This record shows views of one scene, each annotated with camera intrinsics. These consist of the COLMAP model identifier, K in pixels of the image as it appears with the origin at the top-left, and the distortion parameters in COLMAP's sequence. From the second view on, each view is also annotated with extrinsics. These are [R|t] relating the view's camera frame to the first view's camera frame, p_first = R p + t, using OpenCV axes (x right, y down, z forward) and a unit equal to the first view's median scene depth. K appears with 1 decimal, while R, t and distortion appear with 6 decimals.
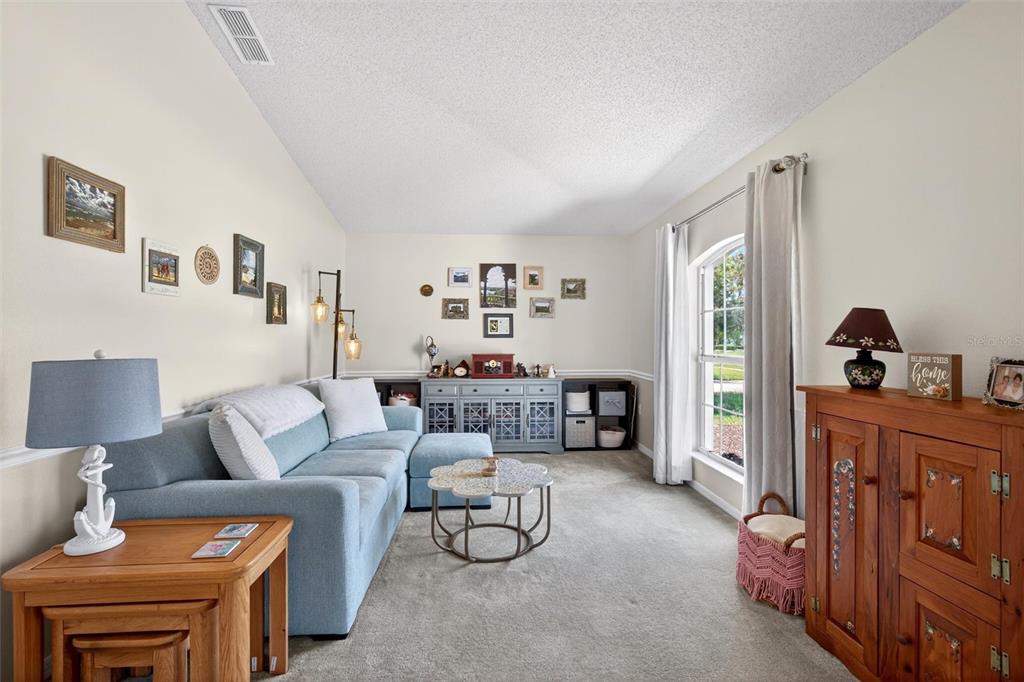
lens RADIAL K [[457.6, 0, 511.1], [0, 457.6, 338.4], [0, 0, 1]] dist [0.004225, 0.000561]
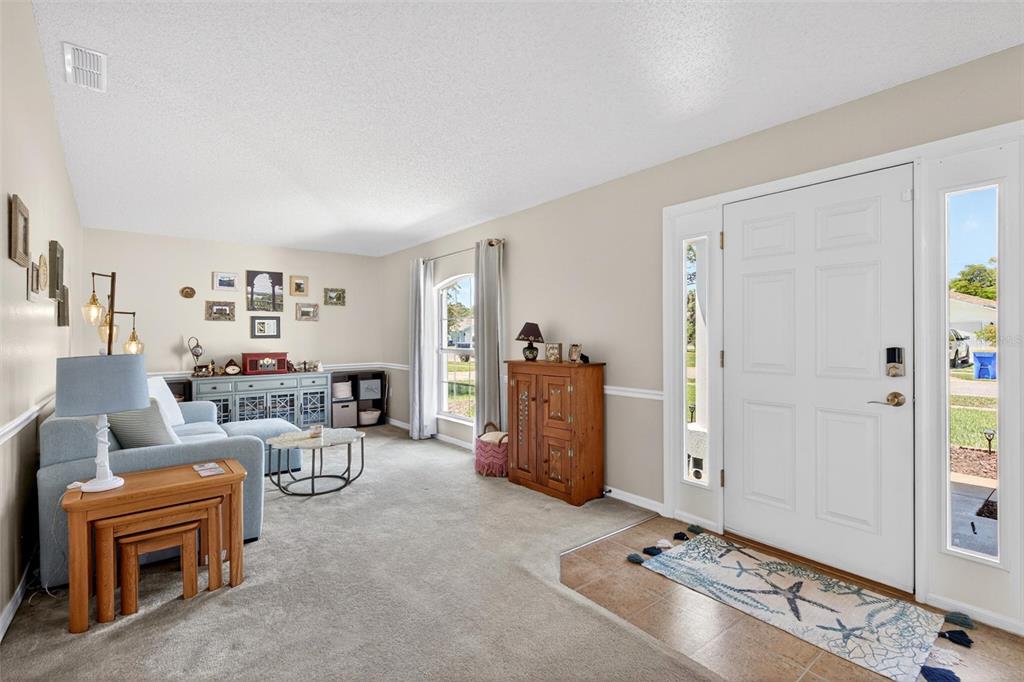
lens RADIAL K [[469.2, 0, 484.2], [0, 469.2, 339.0], [0, 0, 1]] dist [-0.000657, 0.000048]
pose [[0.841101, -0.008652, 0.540809, -0.217612], [0.007817, 0.999962, 0.003840, -0.000074], [-0.540822, 0.000997, 0.841136, -0.264979]]
